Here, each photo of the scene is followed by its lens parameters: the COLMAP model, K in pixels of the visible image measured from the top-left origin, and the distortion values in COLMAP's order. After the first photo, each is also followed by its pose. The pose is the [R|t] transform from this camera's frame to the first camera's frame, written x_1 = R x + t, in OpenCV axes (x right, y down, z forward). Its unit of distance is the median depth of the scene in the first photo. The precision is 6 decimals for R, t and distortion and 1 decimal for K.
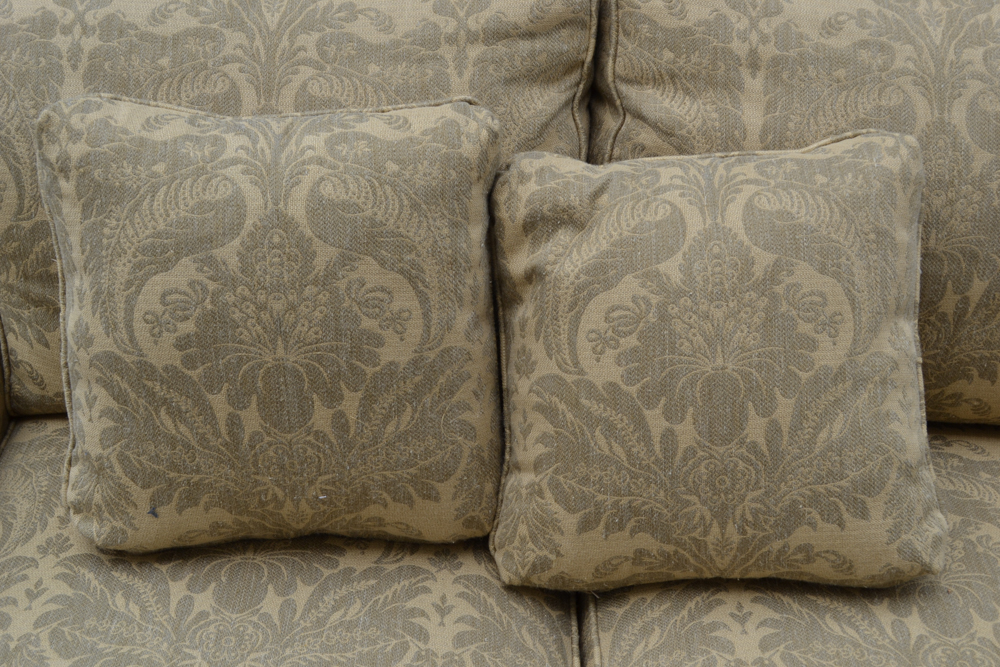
lens RADIAL K [[1295.3, 0, 508.5], [0, 1295.3, 374.6], [0, 0, 1]] dist [-0.027917, 0.000000]
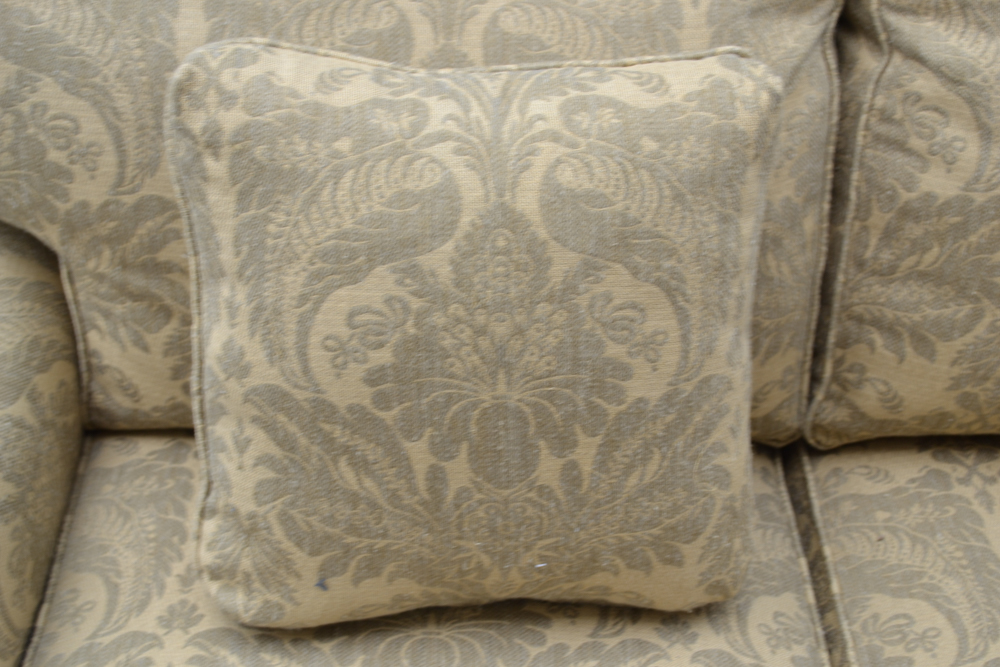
lens RADIAL K [[1479.3, 0, 517.6], [0, 1479.3, 395.2], [0, 0, 1]] dist [0.003946, 0.000000]
pose [[0.999716, 0.000571, 0.023830, -0.179381], [-0.002730, 0.995876, 0.090680, -0.088677], [-0.023680, -0.090719, 0.995595, 0.120545]]
